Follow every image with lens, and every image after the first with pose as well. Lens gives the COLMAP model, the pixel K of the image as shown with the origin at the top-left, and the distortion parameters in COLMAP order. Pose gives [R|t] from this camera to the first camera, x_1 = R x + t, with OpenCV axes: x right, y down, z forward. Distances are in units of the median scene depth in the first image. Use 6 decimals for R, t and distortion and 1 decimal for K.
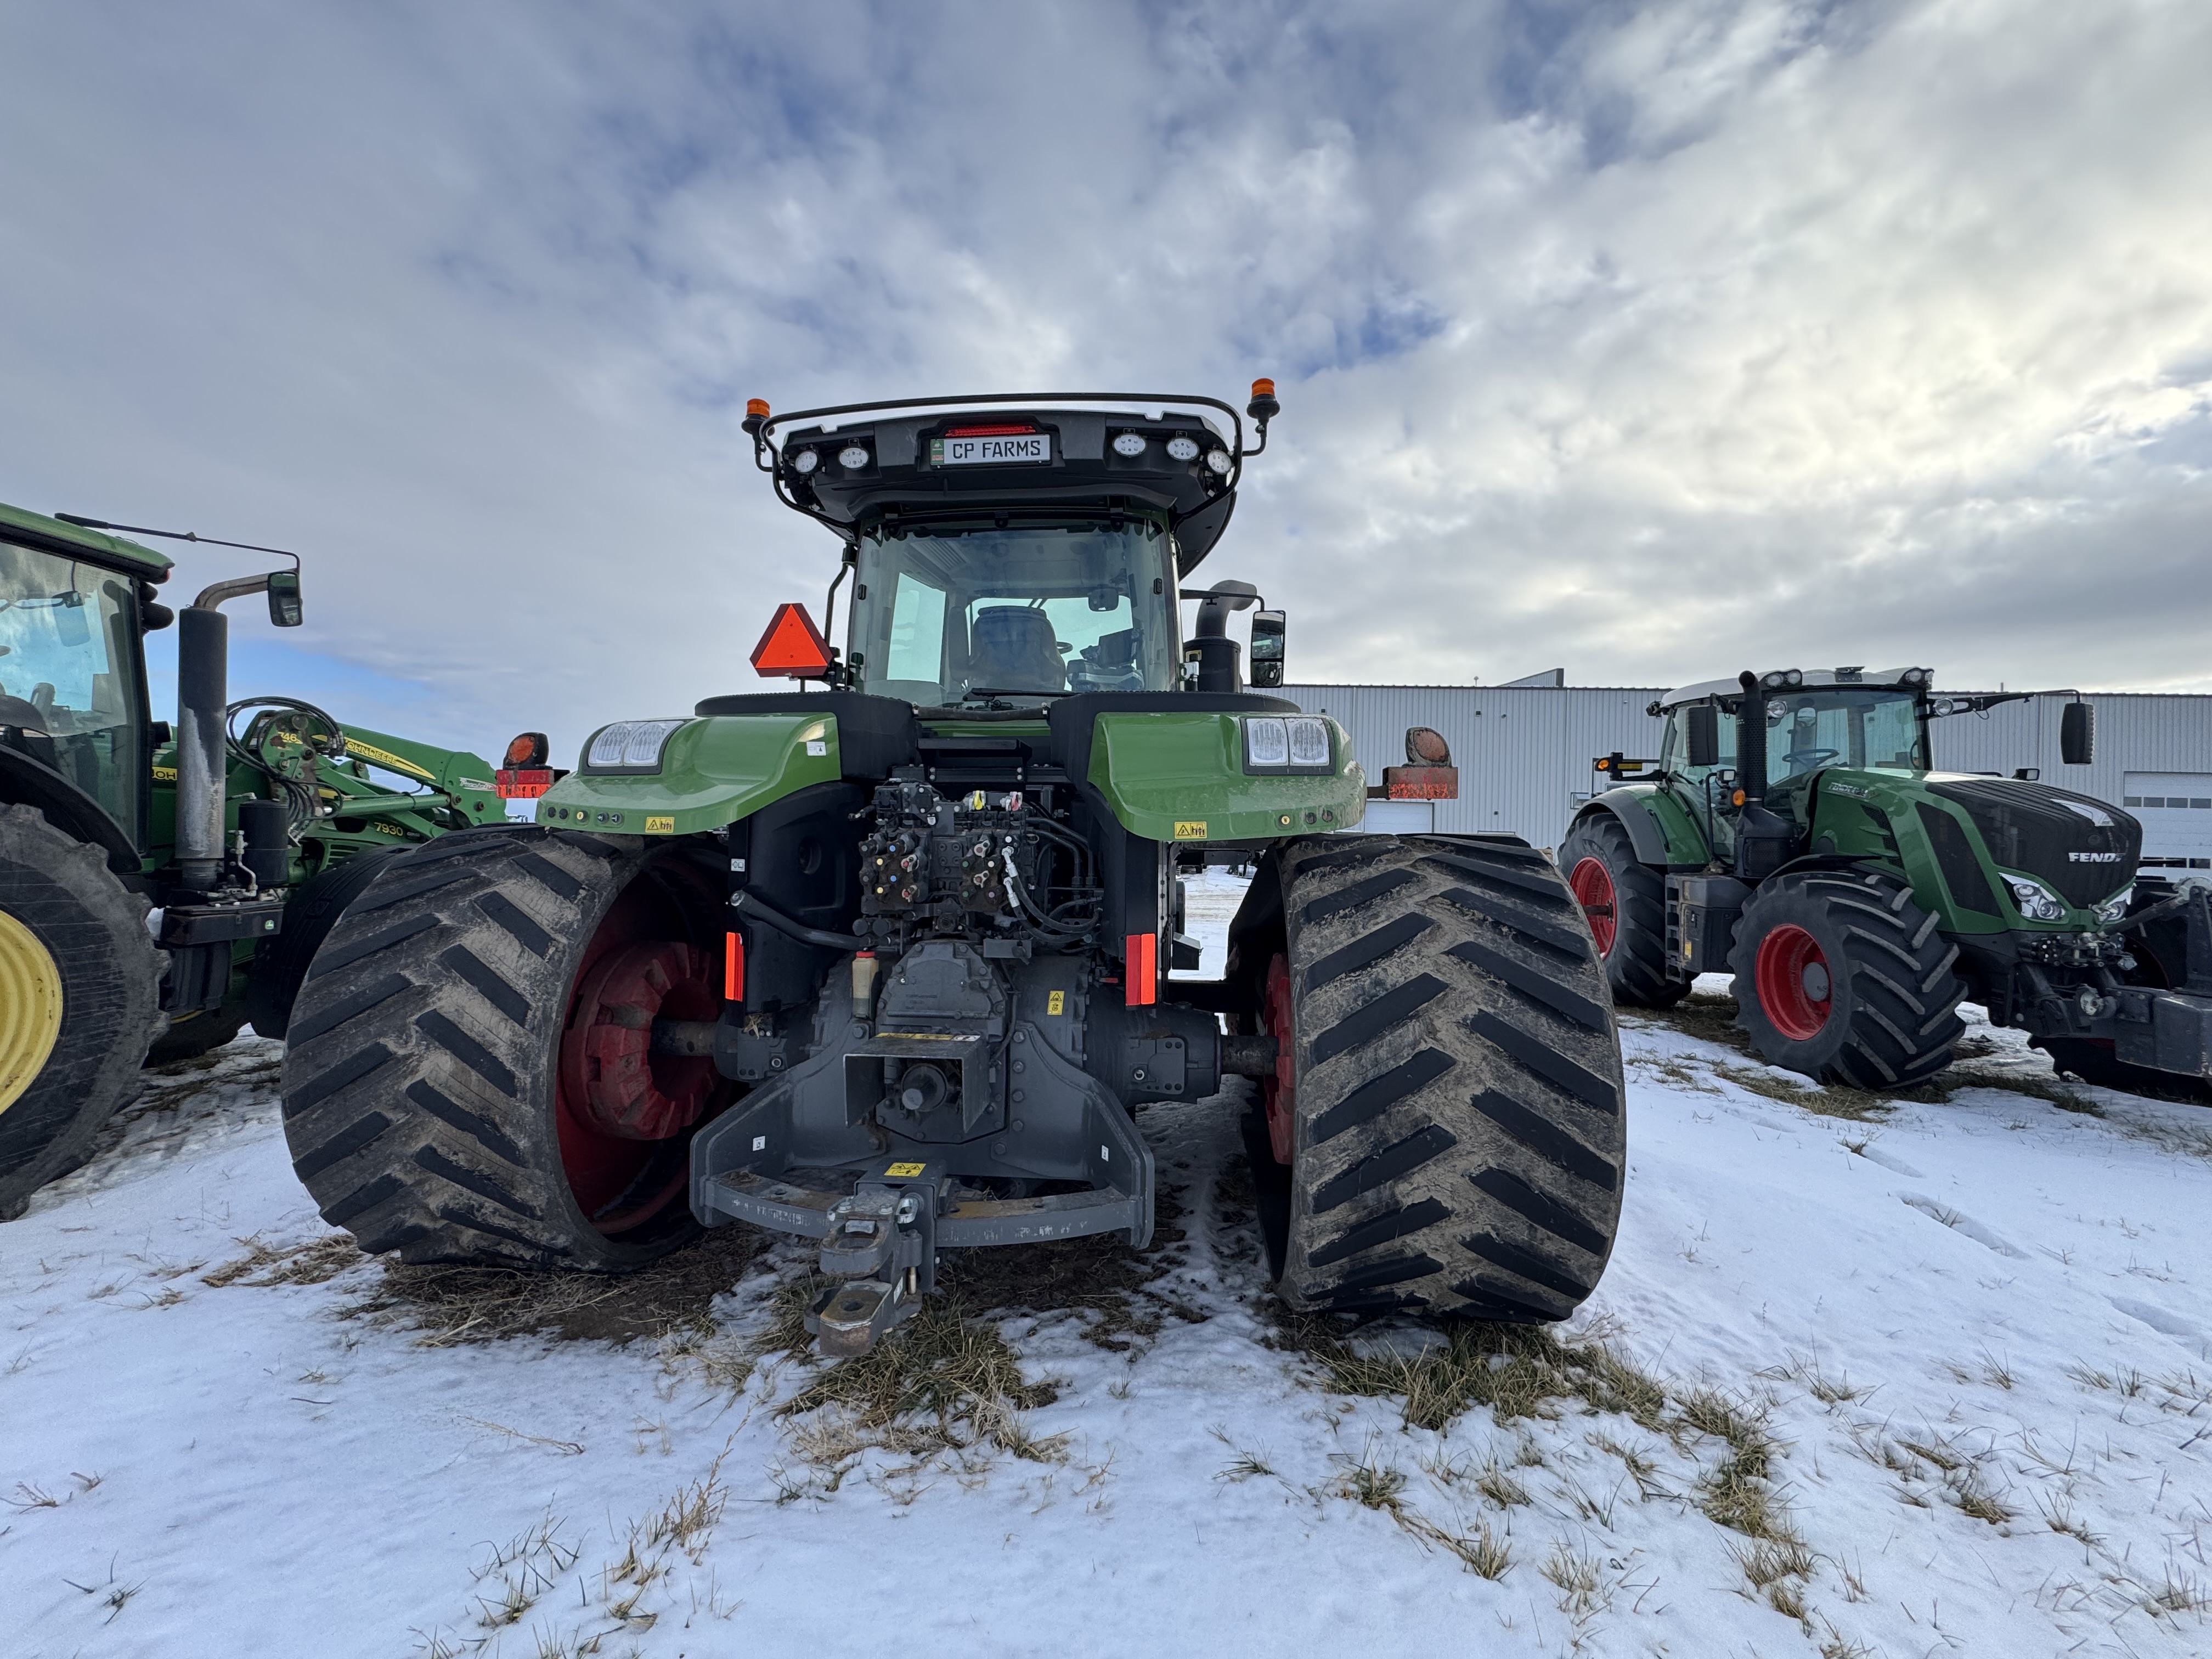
lens RADIAL K [[869.8, 0, 1106.0], [0, 869.8, 829.5], [0, 0, 1]] dist [-0.003074, -0.000206]
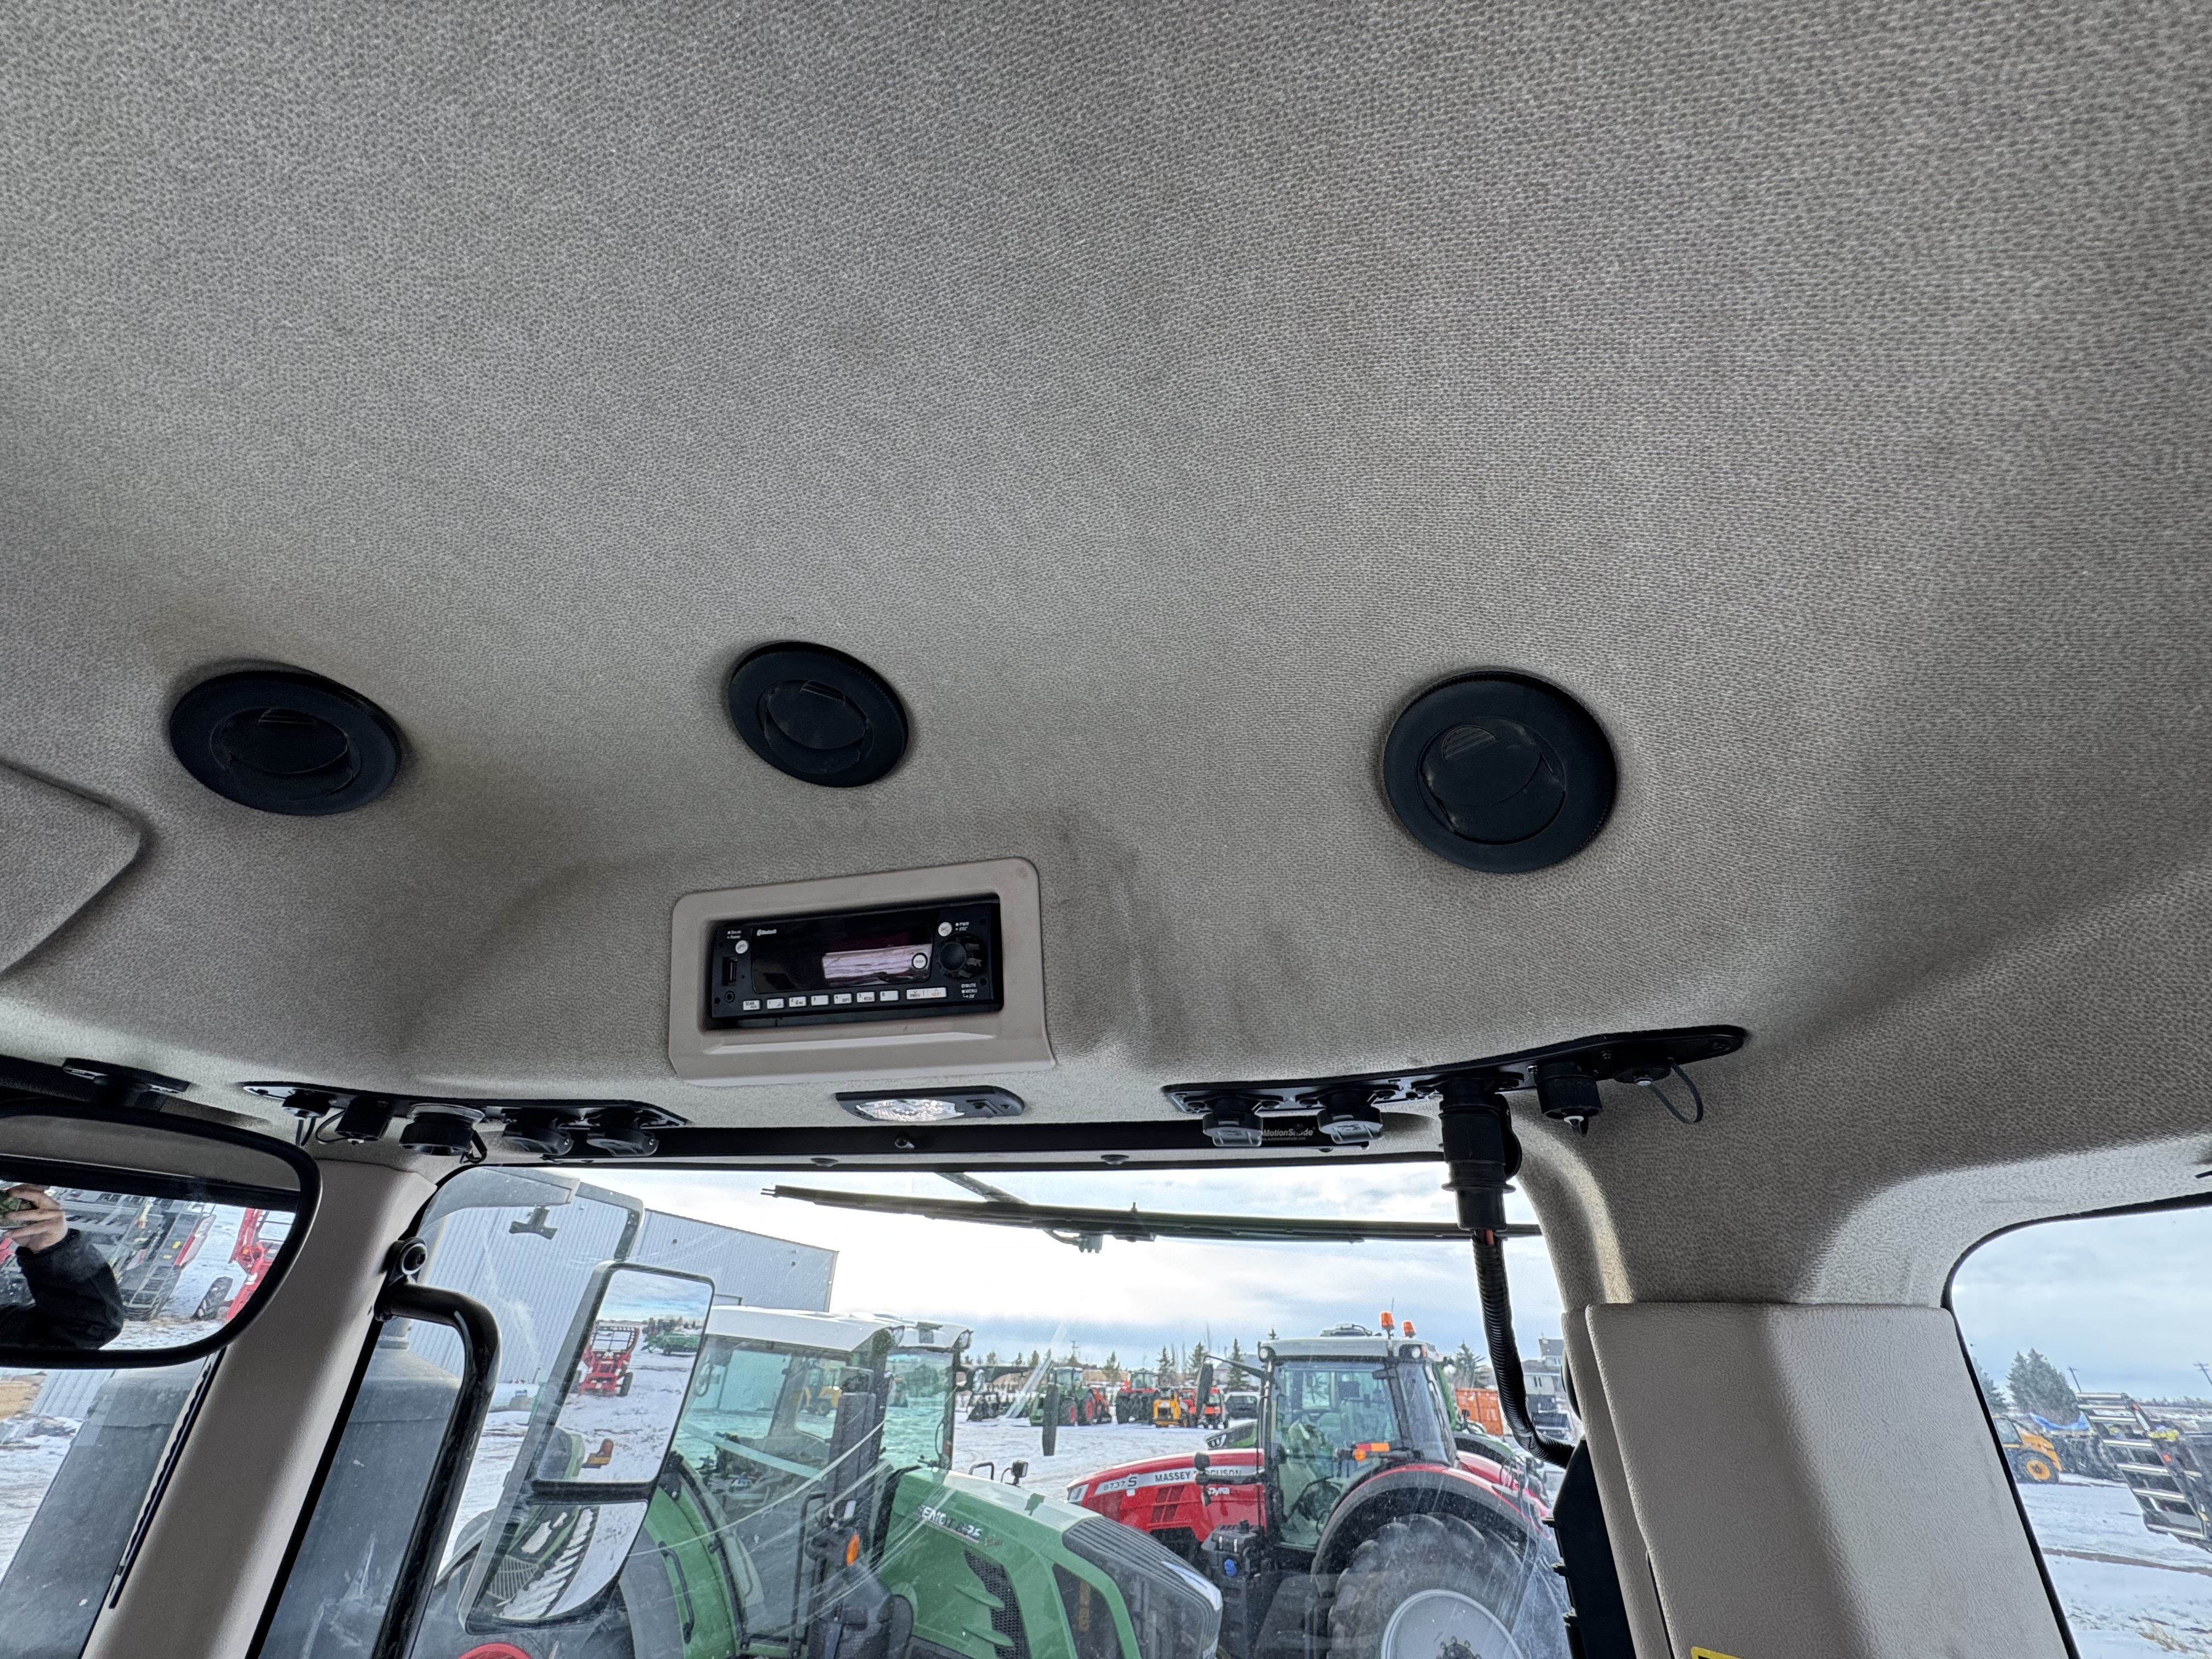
lens RADIAL K [[883.3, 0, 1106.0], [0, 883.3, 829.5], [0, 0, 1]] dist [-0.001751, -0.000169]
pose [[0.258540, 0.496574, 0.828596, -0.137569], [-0.034749, 0.861985, -0.505742, -0.418940], [-0.965375, 0.101962, 0.240113, 1.396448]]
